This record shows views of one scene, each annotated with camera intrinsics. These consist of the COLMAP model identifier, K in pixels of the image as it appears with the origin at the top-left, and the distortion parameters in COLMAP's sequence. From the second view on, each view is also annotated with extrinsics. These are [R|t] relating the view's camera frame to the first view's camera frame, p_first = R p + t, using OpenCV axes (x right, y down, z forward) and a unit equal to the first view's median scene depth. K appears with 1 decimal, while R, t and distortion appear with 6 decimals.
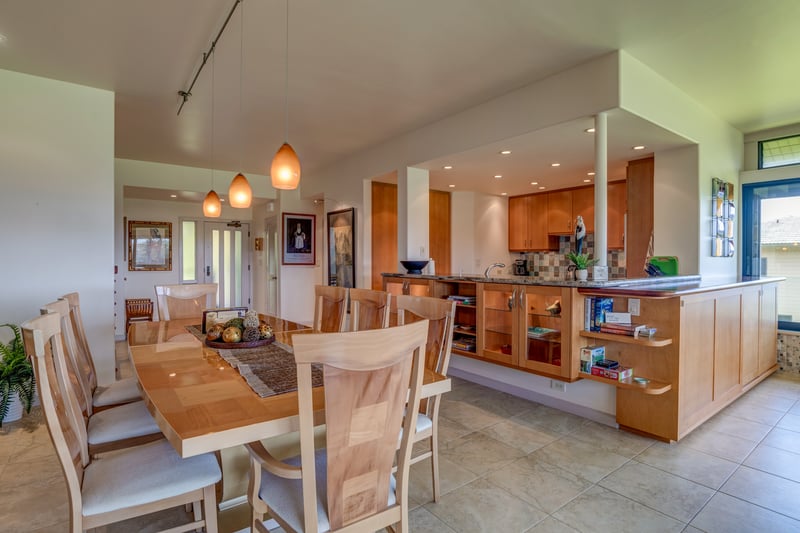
lens RADIAL K [[406.6, 0, 403.8], [0, 406.6, 264.4], [0, 0, 1]] dist [-0.050034, 0.018829]
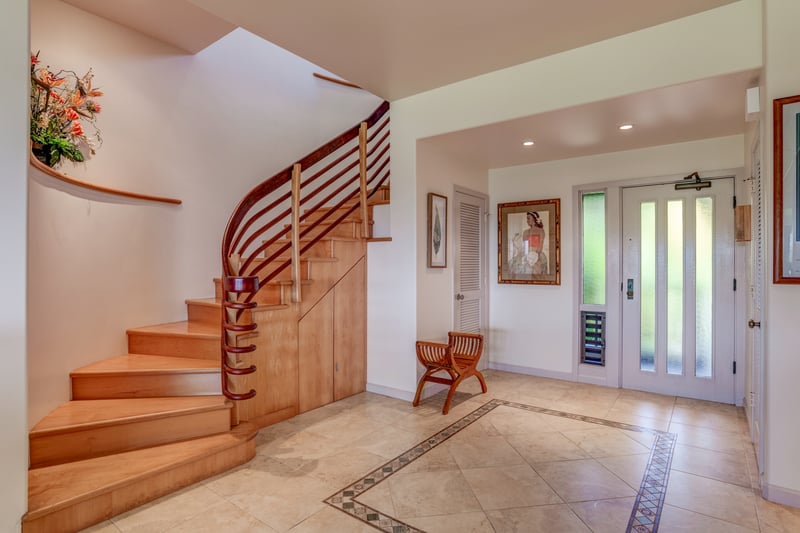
lens RADIAL K [[406.6, 0, 403.8], [0, 406.6, 264.4], [0, 0, 1]] dist [-0.050034, 0.018829]
pose [[0.261296, -0.000563, -0.965259, -0.094624], [-0.011226, 0.999930, -0.003622, -0.008538], [0.965194, 0.011782, 0.261271, 0.626190]]
